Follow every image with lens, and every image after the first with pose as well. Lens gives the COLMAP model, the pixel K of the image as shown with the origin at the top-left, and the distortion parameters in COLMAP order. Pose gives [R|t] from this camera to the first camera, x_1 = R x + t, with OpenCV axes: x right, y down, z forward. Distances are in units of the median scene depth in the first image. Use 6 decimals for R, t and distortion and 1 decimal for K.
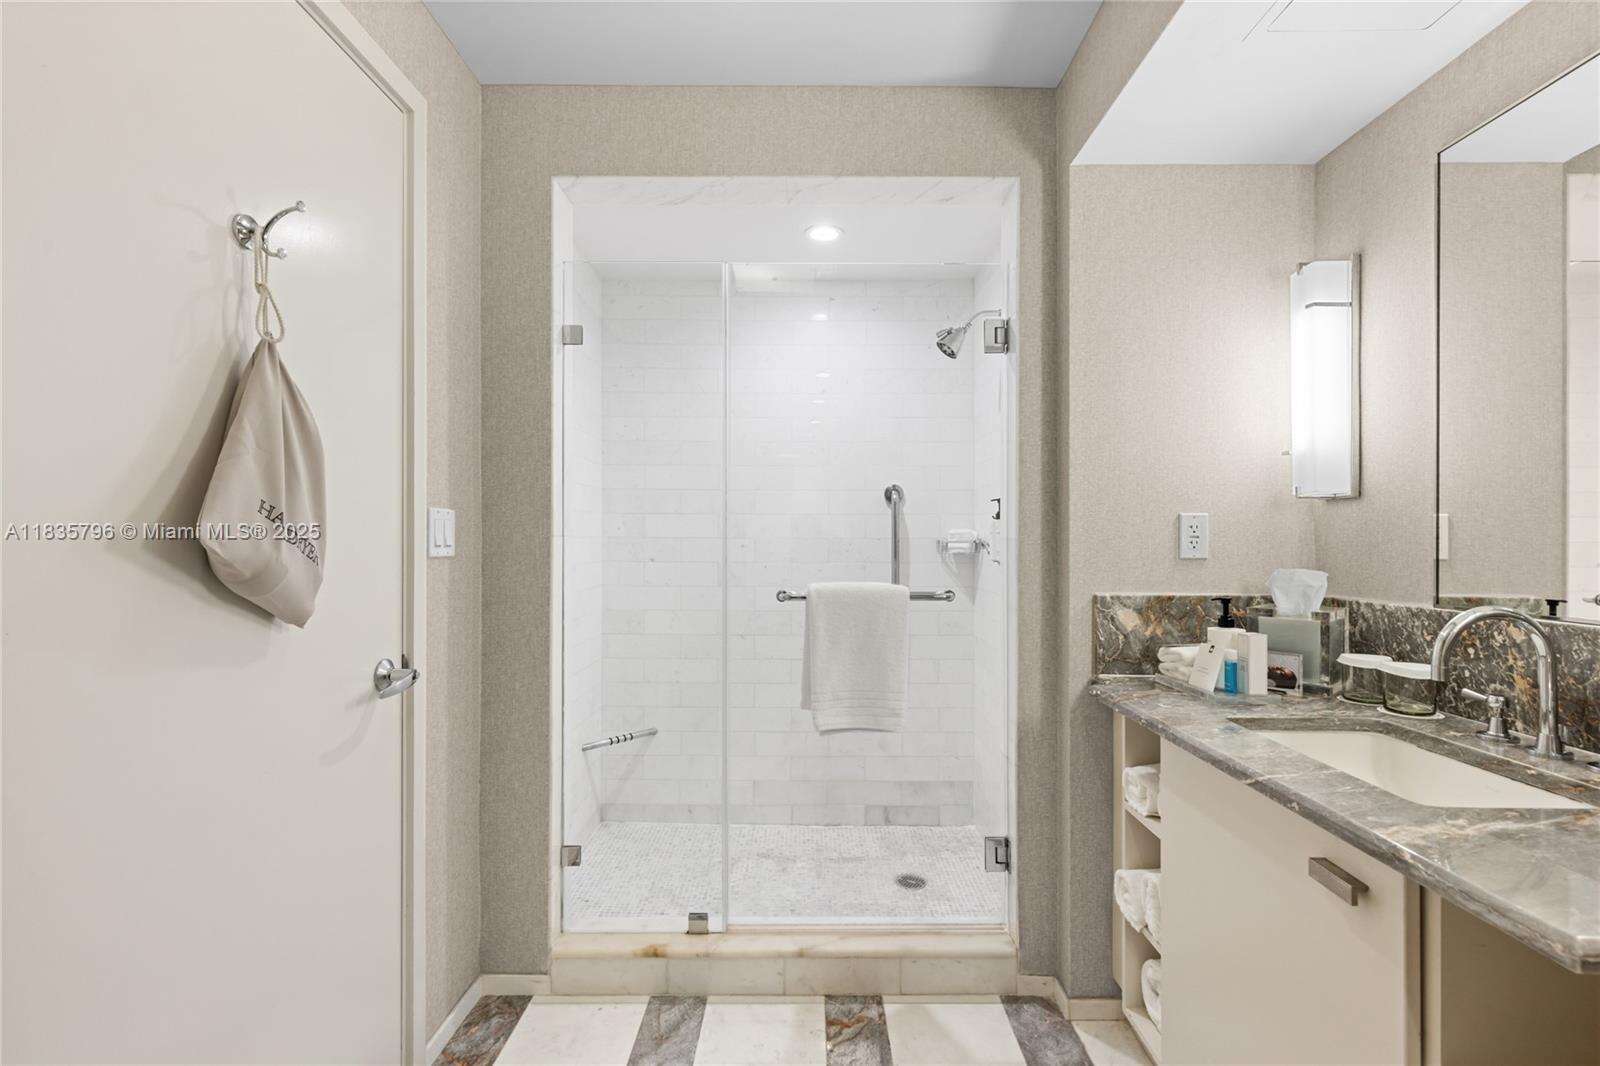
lens RADIAL K [[710.1, 0, 803.1], [0, 710.1, 541.4], [0, 0, 1]] dist [0.001158, 0.000042]
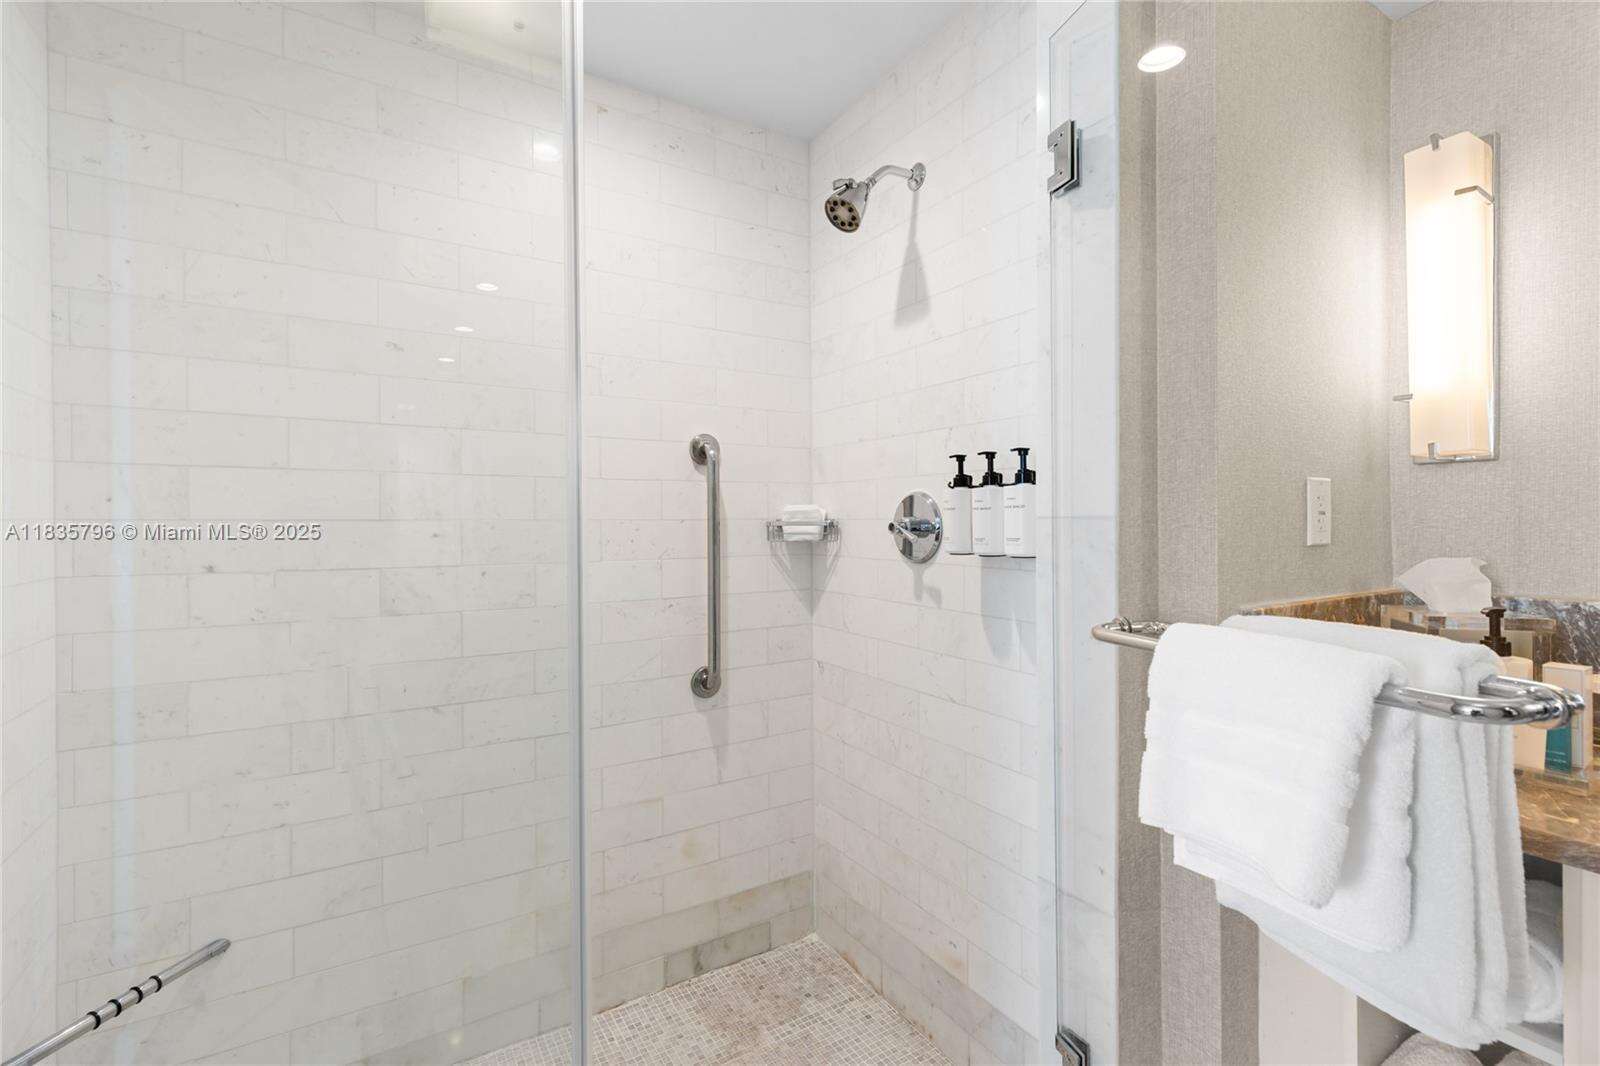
lens RADIAL K [[720.2, 0, 807.2], [0, 720.2, 523.5], [0, 0, 1]] dist [0.003821, -0.000849]
pose [[0.847980, -0.011739, 0.529898, -0.139030], [0.010516, 0.999931, 0.005324, -0.003424], [-0.529924, 0.001057, 0.848045, 0.423268]]
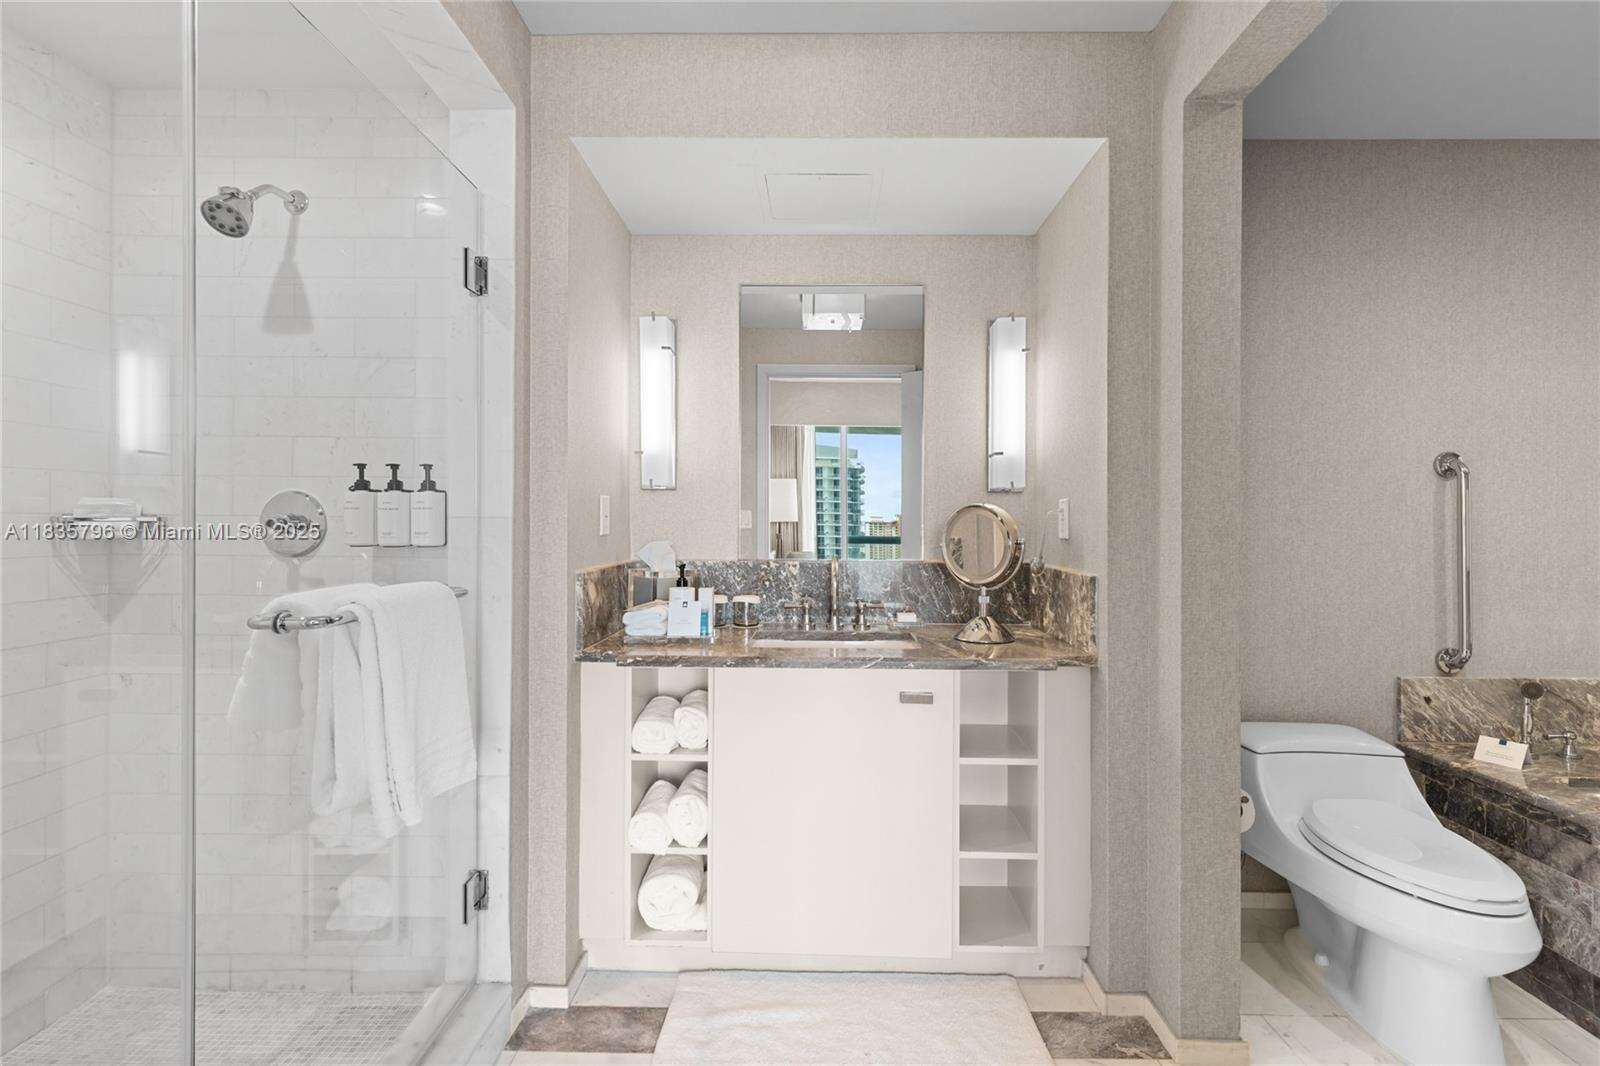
lens RADIAL K [[713.0, 0, 807.0], [0, 713.0, 521.7], [0, 0, 1]] dist [0.002625, -0.000067]
pose [[0.006780, -0.004978, 0.999965, -0.380871], [-0.004144, 0.999979, 0.005007, -0.003250], [-0.999968, -0.004178, 0.006759, 0.414226]]
